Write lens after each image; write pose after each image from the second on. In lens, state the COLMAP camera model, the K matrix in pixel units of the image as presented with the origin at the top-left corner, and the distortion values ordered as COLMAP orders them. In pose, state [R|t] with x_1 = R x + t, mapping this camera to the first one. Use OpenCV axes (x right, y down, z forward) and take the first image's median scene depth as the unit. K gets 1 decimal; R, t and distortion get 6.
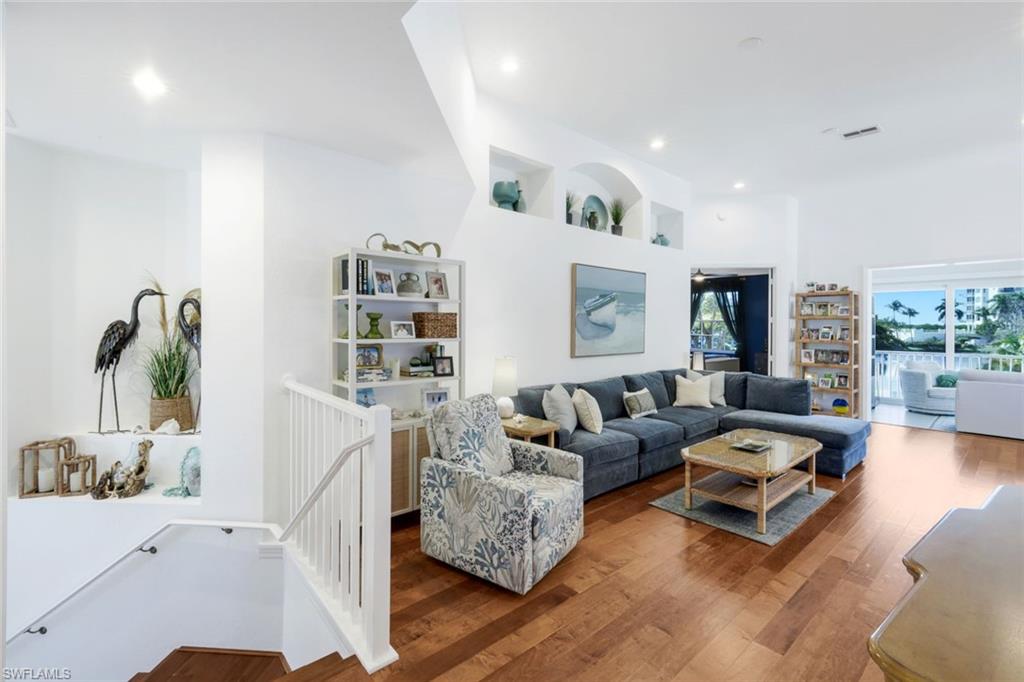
lens RADIAL K [[441.6, 0, 511.7], [0, 441.6, 334.2], [0, 0, 1]] dist [0.000747, -0.000102]
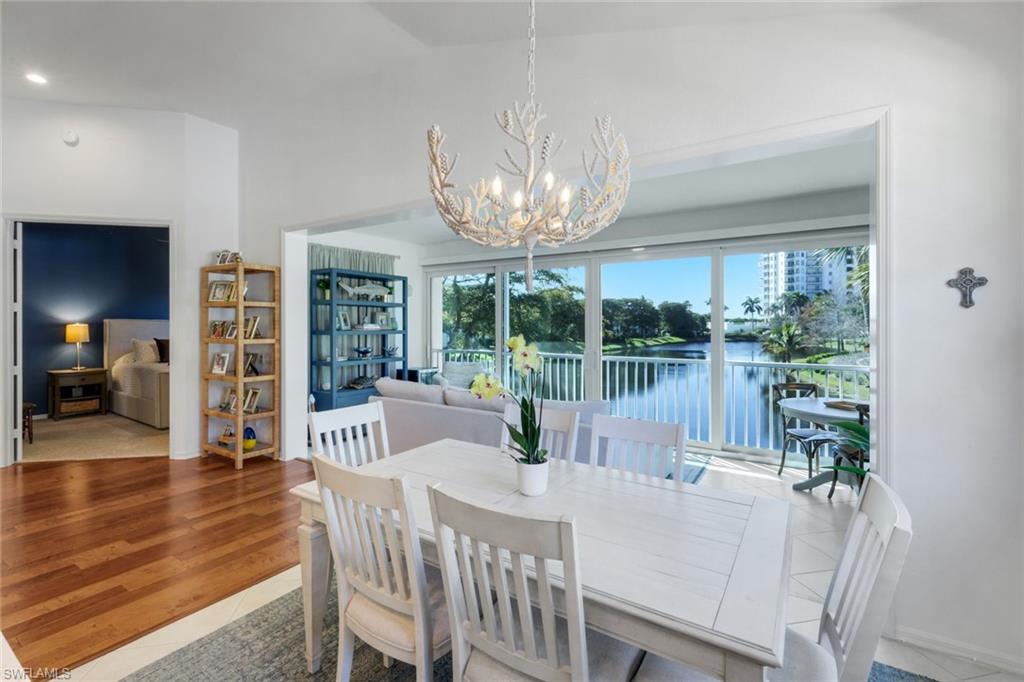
lens RADIAL K [[457.7, 0, 513.3], [0, 457.7, 326.0], [0, 0, 1]] dist [0.003236, 0.000347]
pose [[0.960801, -0.007617, 0.277134, 0.126768], [0.009657, 0.999935, -0.005996, 0.000447], [-0.277071, 0.008437, 0.960812, 0.031045]]
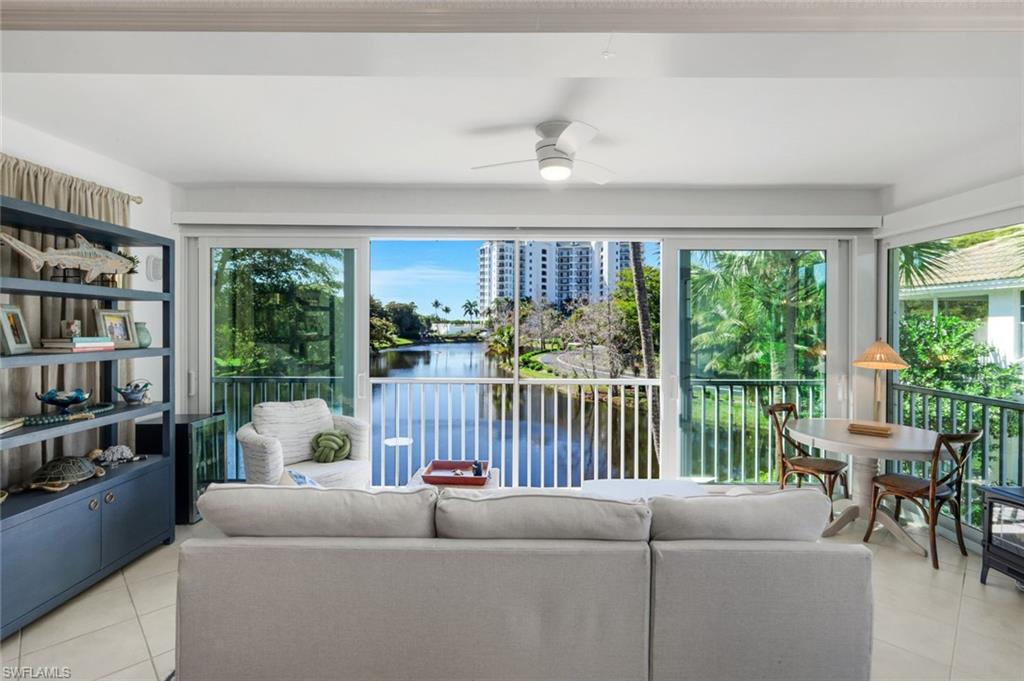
lens RADIAL K [[476.4, 0, 507.2], [0, 476.4, 329.3], [0, 0, 1]] dist [0.001294, 0.000328]
pose [[0.659147, -0.008080, 0.751970, 0.114487], [0.007916, 0.999961, 0.003805, -0.001869], [-0.751972, 0.003444, 0.659186, 0.083953]]
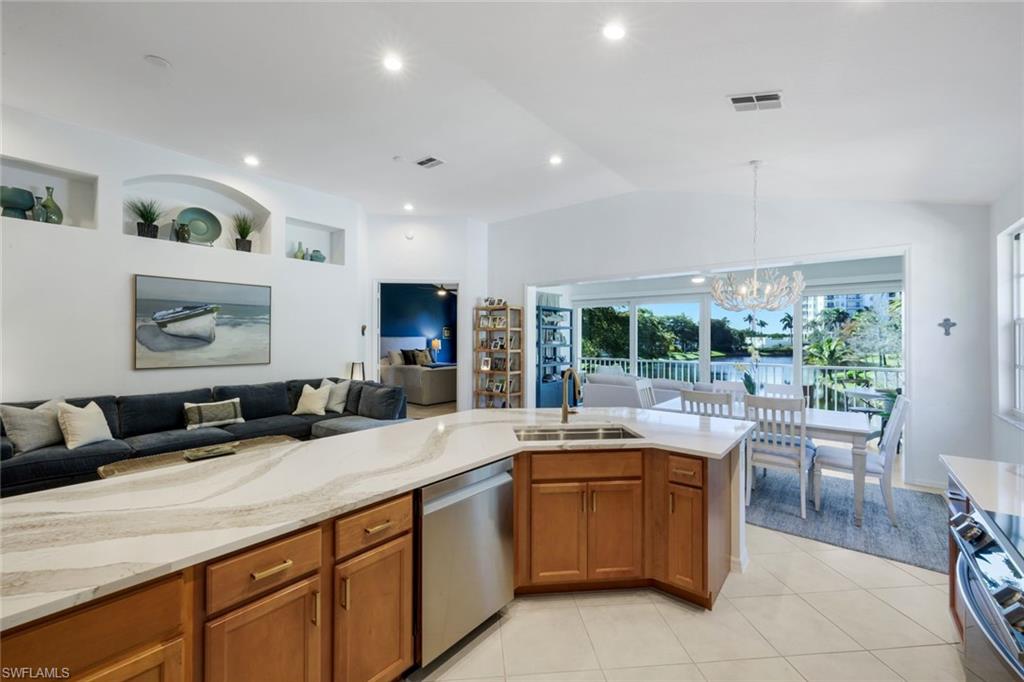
lens RADIAL K [[418.1, 0, 512.9], [0, 418.1, 337.7], [0, 0, 1]] dist [0.001667, 0.000222]
pose [[0.984236, -0.003480, 0.176826, 0.077378], [0.005900, 0.999896, -0.013161, -0.000136], [-0.176762, 0.013997, 0.984154, -0.007475]]
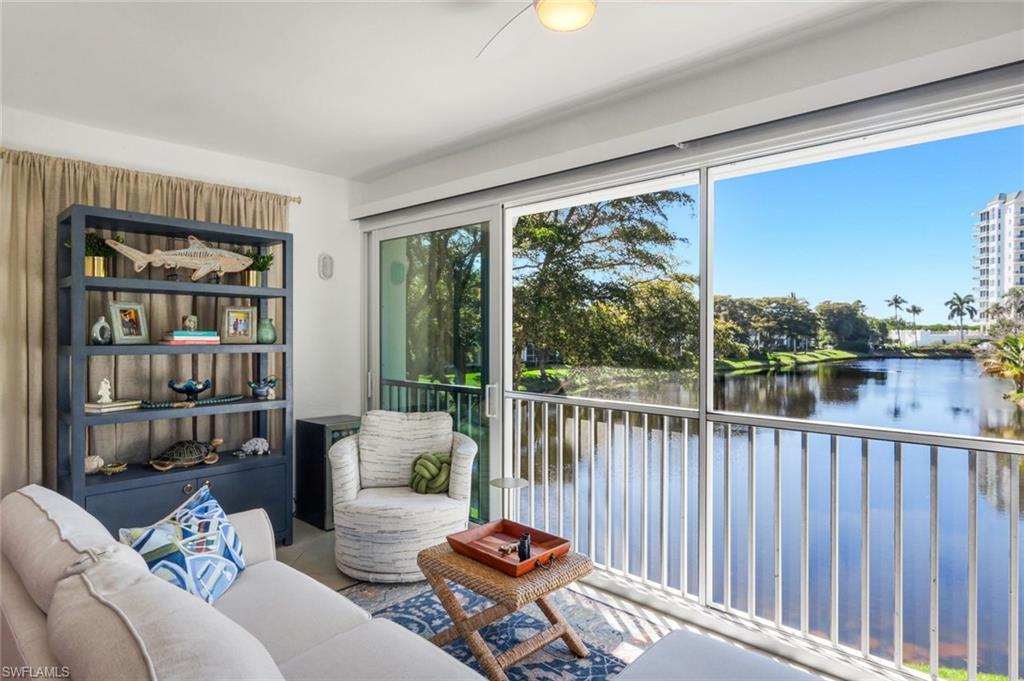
lens RADIAL K [[573.8, 0, 509.3], [0, 573.8, 335.1], [0, 0, 1]] dist [-0.000891, 0.000138]
pose [[0.995107, -0.005098, 0.098674, 0.155302], [0.005806, 0.999959, -0.006890, 0.000029], [-0.098635, 0.007429, 0.995096, 0.082545]]
